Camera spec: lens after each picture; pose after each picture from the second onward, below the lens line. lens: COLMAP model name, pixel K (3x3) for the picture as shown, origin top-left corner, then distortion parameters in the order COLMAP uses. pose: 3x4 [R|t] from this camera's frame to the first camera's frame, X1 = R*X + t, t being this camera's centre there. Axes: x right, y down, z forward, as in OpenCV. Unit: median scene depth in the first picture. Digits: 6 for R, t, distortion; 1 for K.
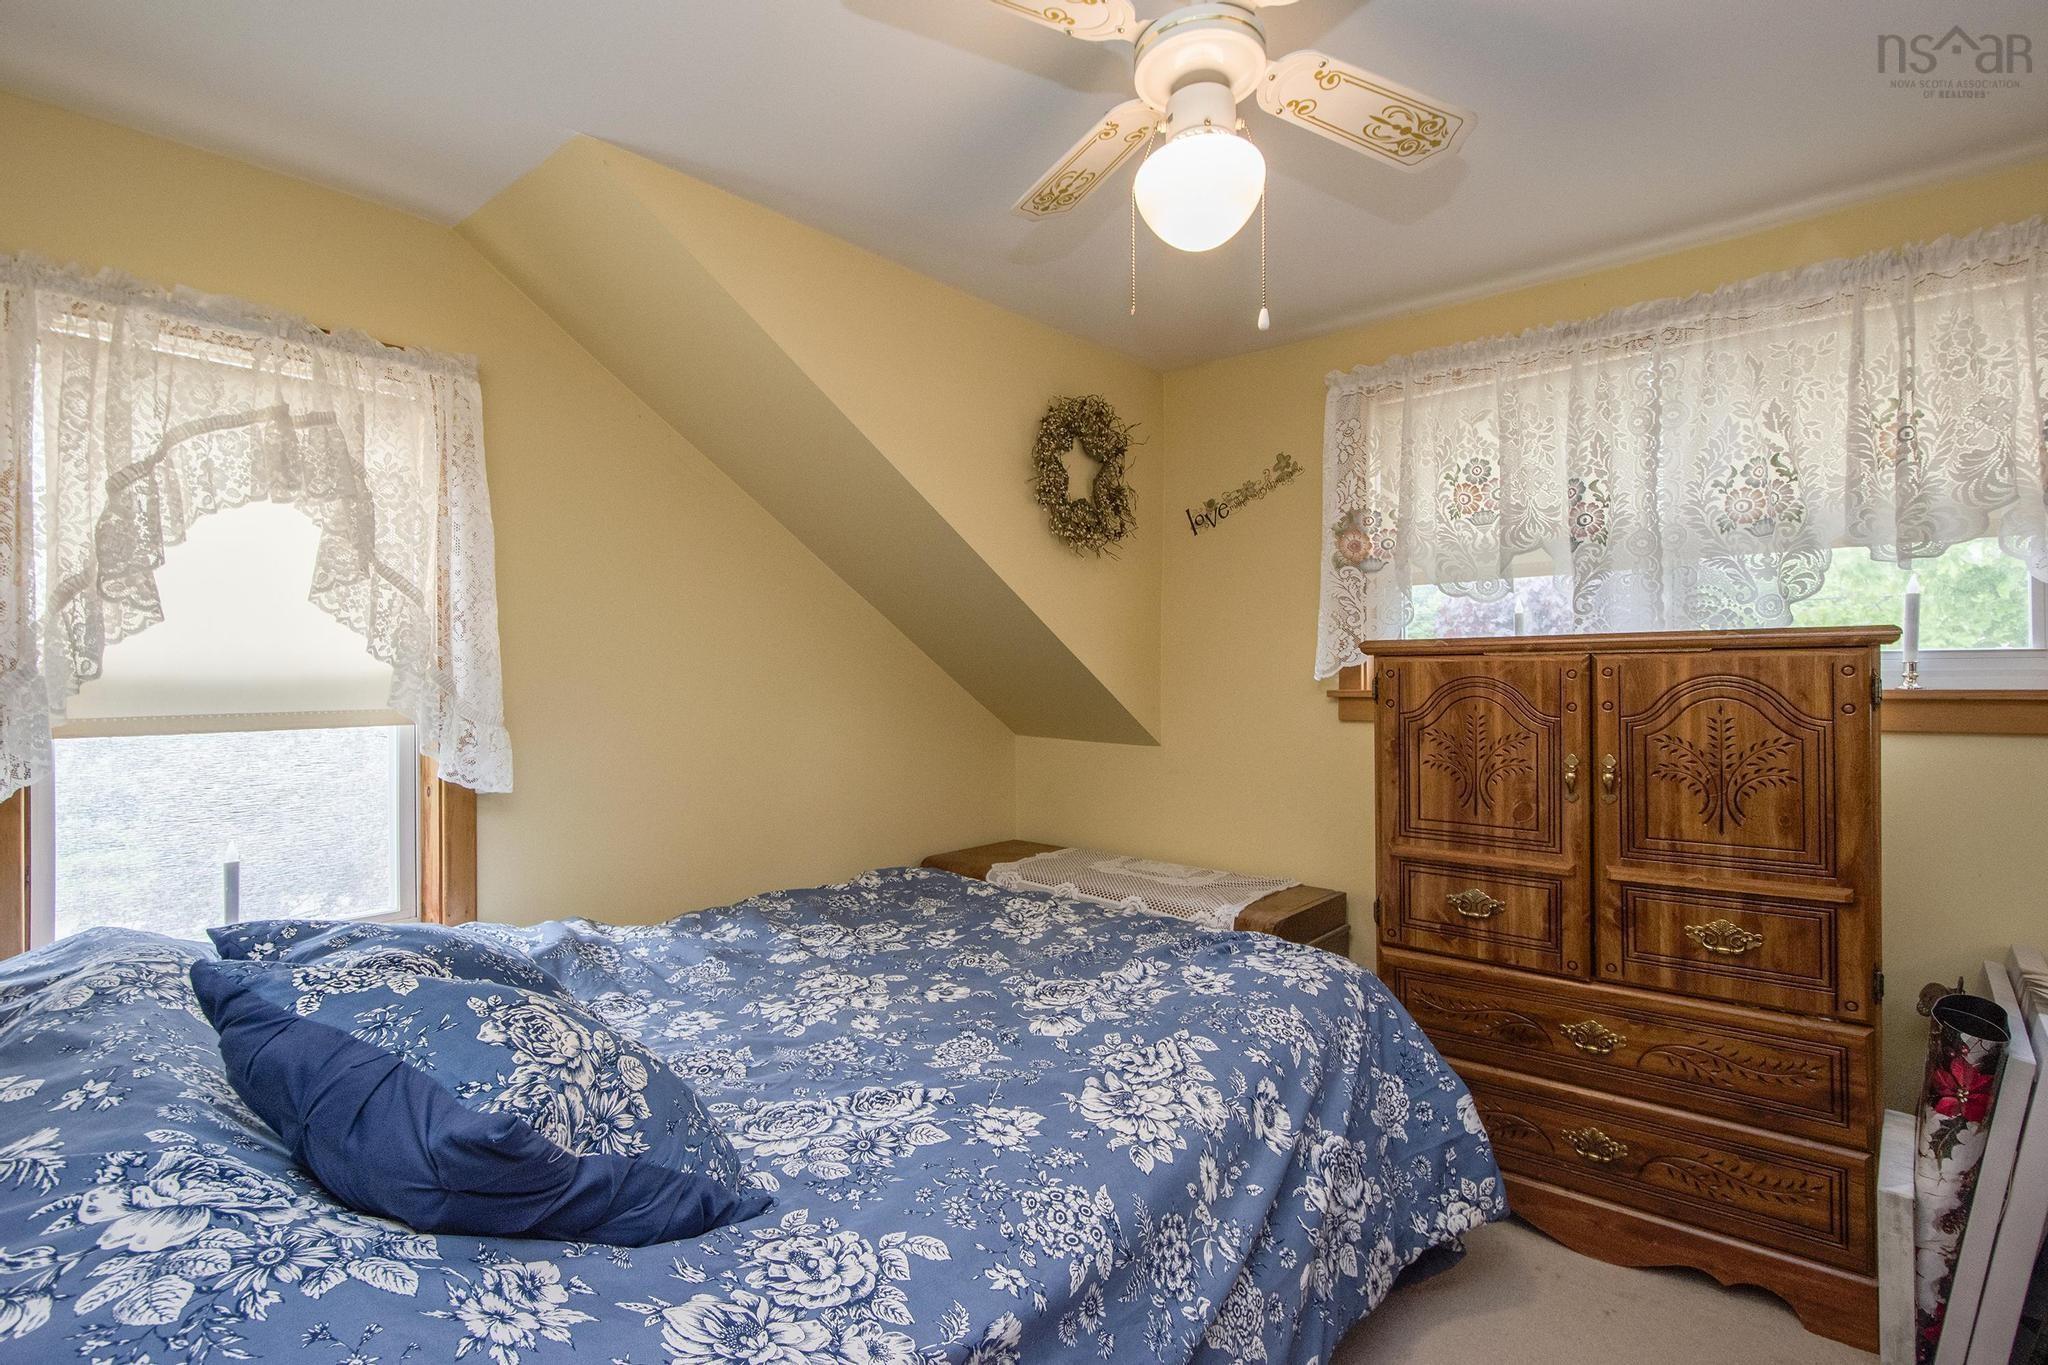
lens RADIAL K [[989.7, 0, 1024.0], [0, 989.7, 682.5], [0, 0, 1]] dist [0.002428, -0.000051]
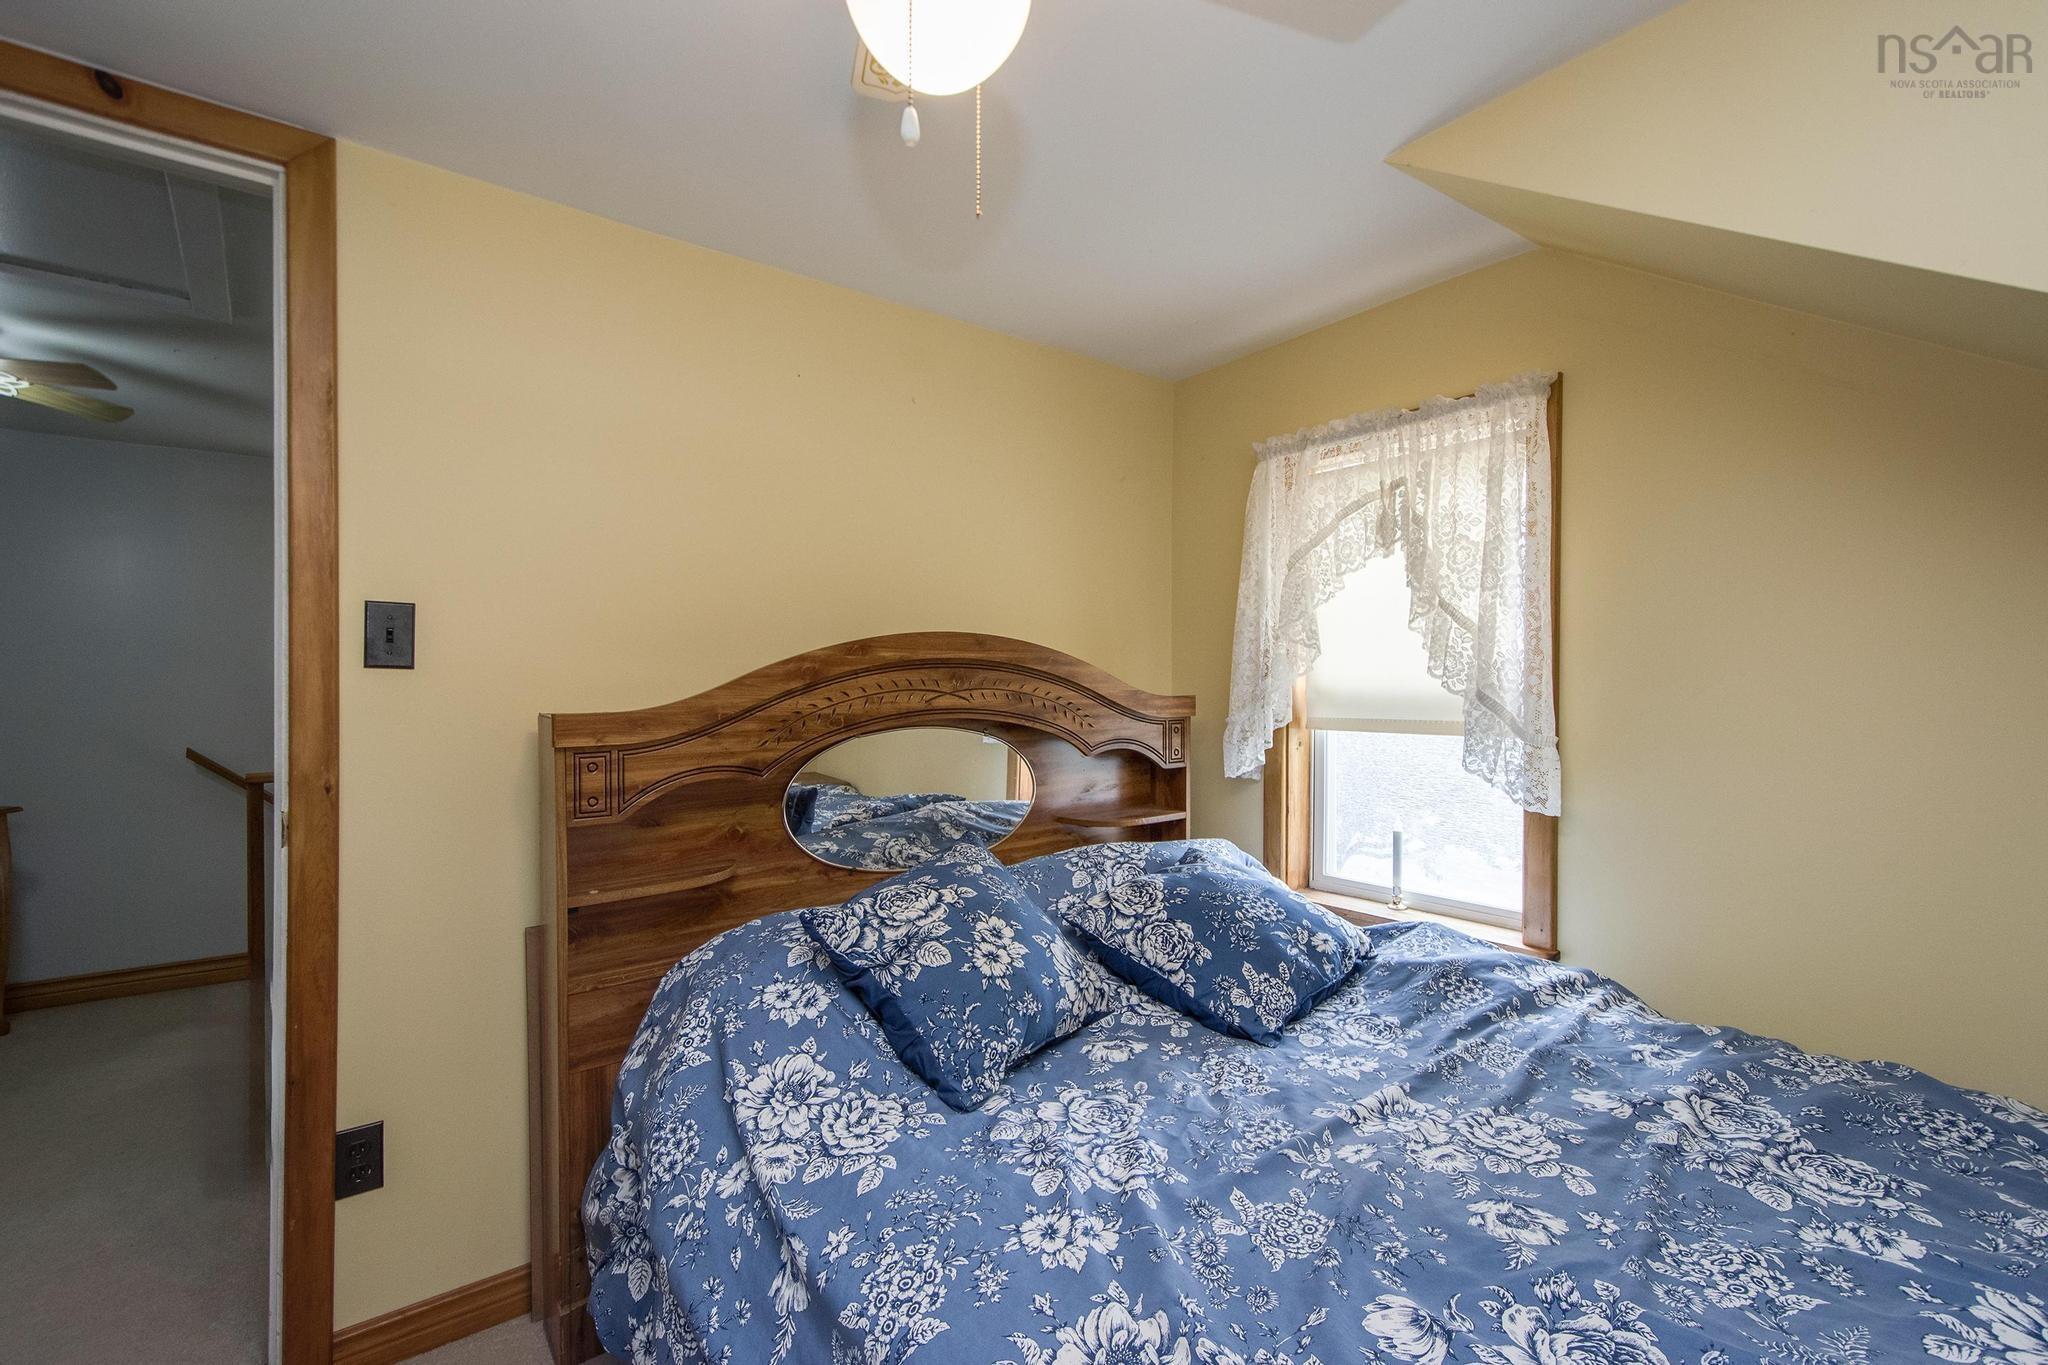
lens RADIAL K [[922.3, 0, 1020.8], [0, 922.3, 689.8], [0, 0, 1]] dist [0.010820, -0.000710]
pose [[-0.230493, 0.008377, -0.973038, 0.738652], [-0.009136, 0.999900, 0.010772, -0.023964], [0.973031, 0.011373, -0.230393, 1.125019]]
